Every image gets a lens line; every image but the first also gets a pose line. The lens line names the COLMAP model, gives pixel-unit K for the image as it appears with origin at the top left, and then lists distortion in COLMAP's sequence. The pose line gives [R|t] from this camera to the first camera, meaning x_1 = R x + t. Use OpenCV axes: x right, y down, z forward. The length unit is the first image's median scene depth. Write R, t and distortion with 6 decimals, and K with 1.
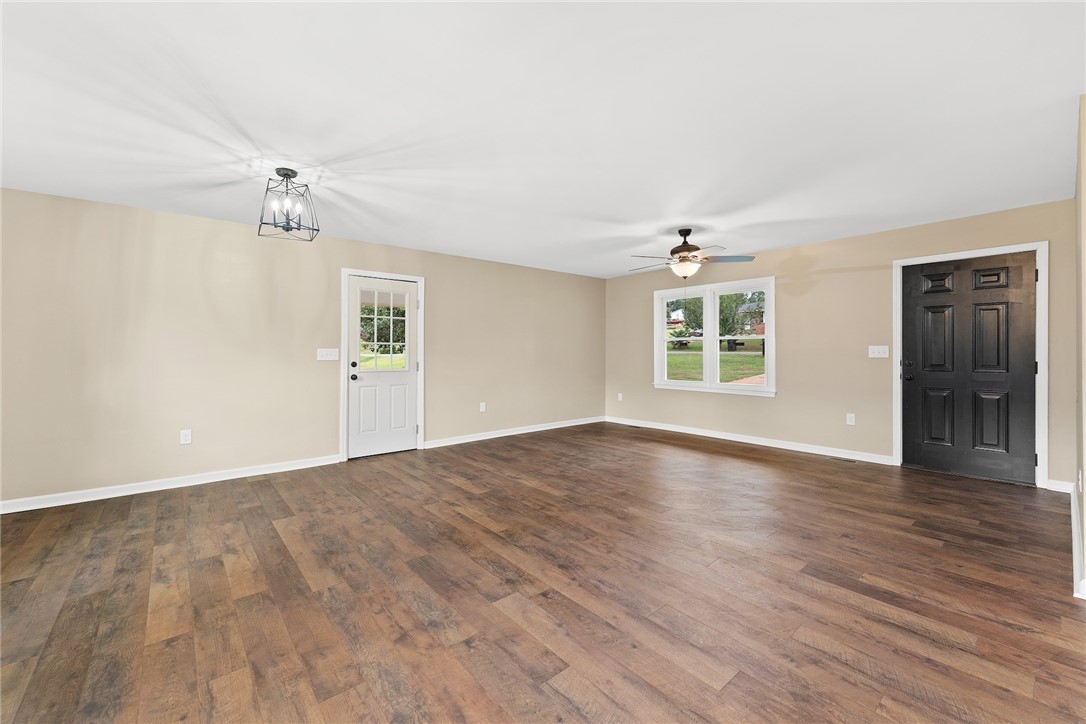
lens RADIAL K [[438.8, 0, 537.6], [0, 438.8, 352.2], [0, 0, 1]] dist [-0.004391, -0.000429]
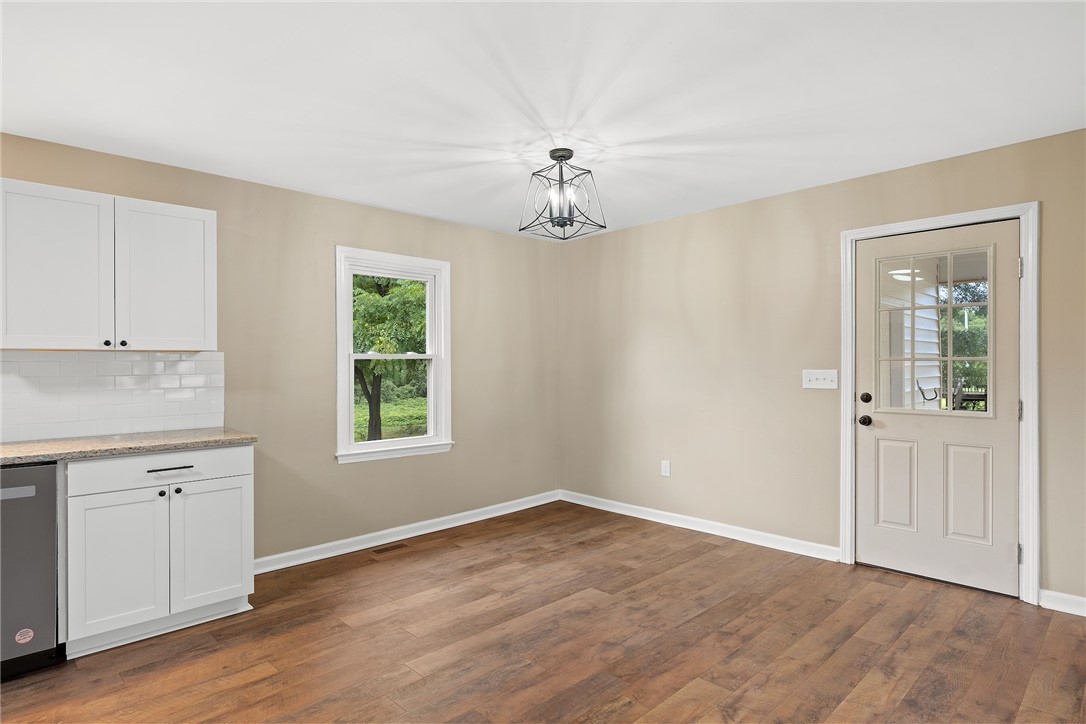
lens RADIAL K [[573.5, 0, 545.3], [0, 573.5, 363.5], [0, 0, 1]] dist [-0.001856, -0.001340]
pose [[0.083251, -0.006356, -0.996508, 0.447923], [0.002757, 0.999977, -0.006147, -0.019823], [0.996525, -0.002236, 0.083267, 0.849355]]
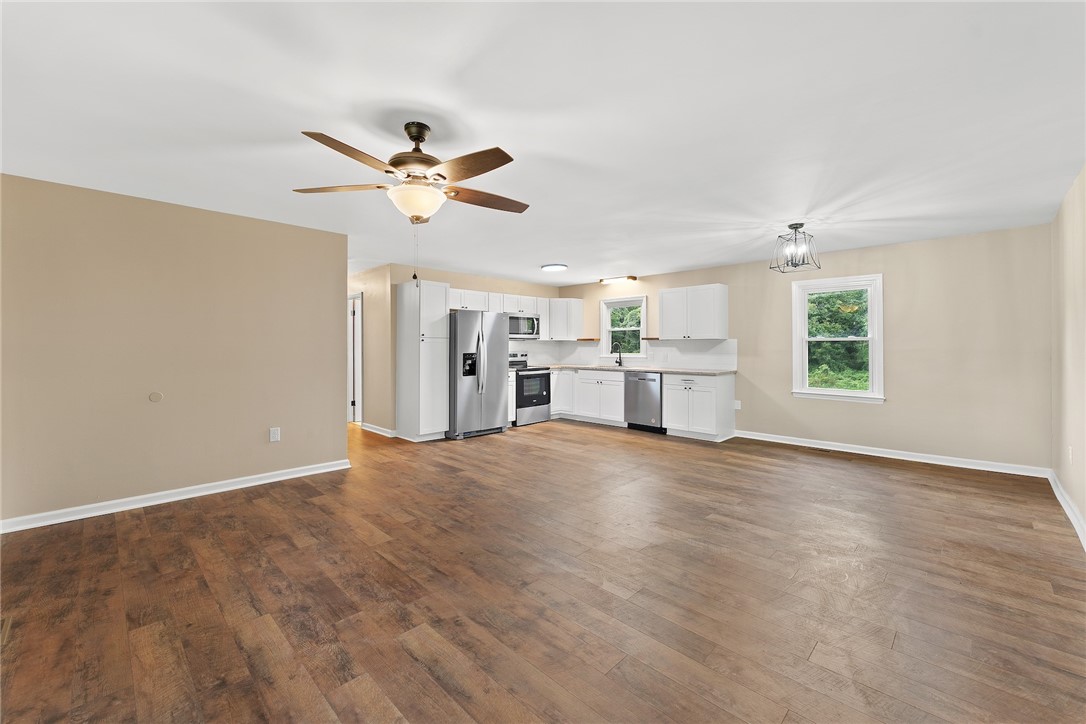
lens RADIAL K [[438.8, 0, 537.0], [0, 438.8, 340.6], [0, 0, 1]] dist [-0.004391, -0.000429]
pose [[-0.995907, 0.003430, -0.090323, 0.368575], [0.004107, 0.999965, -0.007305, -0.033162], [0.090295, -0.007646, -0.995886, 2.248434]]
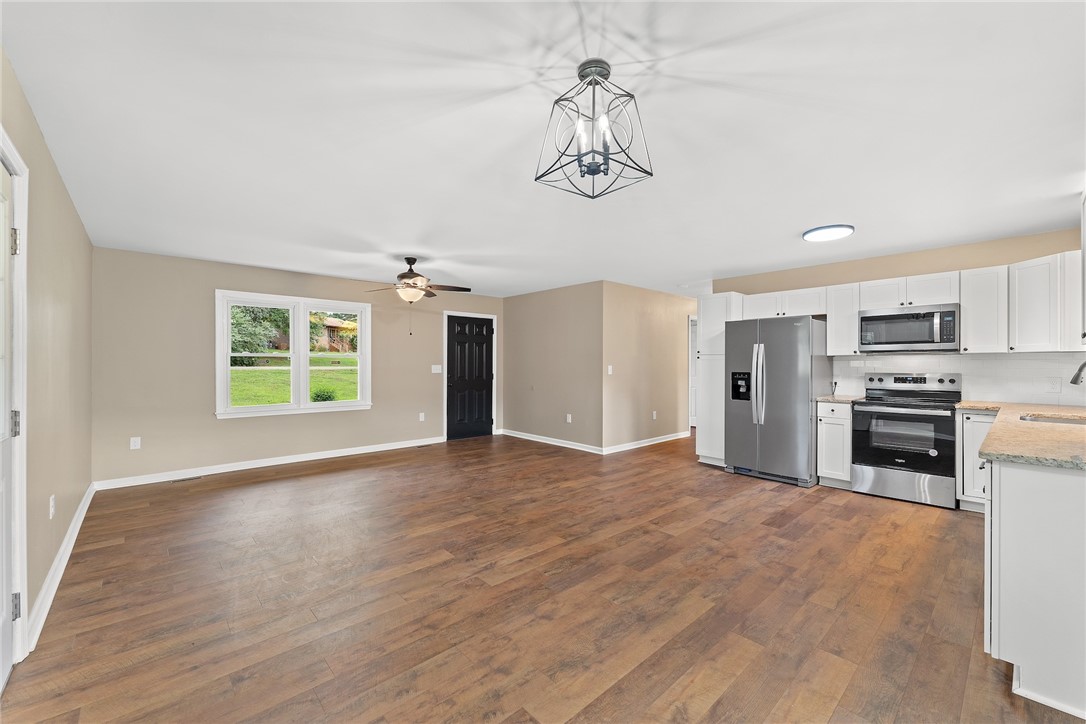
lens RADIAL K [[438.8, 0, 541.2], [0, 438.8, 370.6], [0, 0, 1]] dist [-0.004391, -0.000429]
pose [[-0.043938, -0.014720, 0.998926, -1.112320], [0.003167, 0.999884, 0.014874, -0.025465], [-0.999029, 0.003817, -0.043887, 1.054349]]
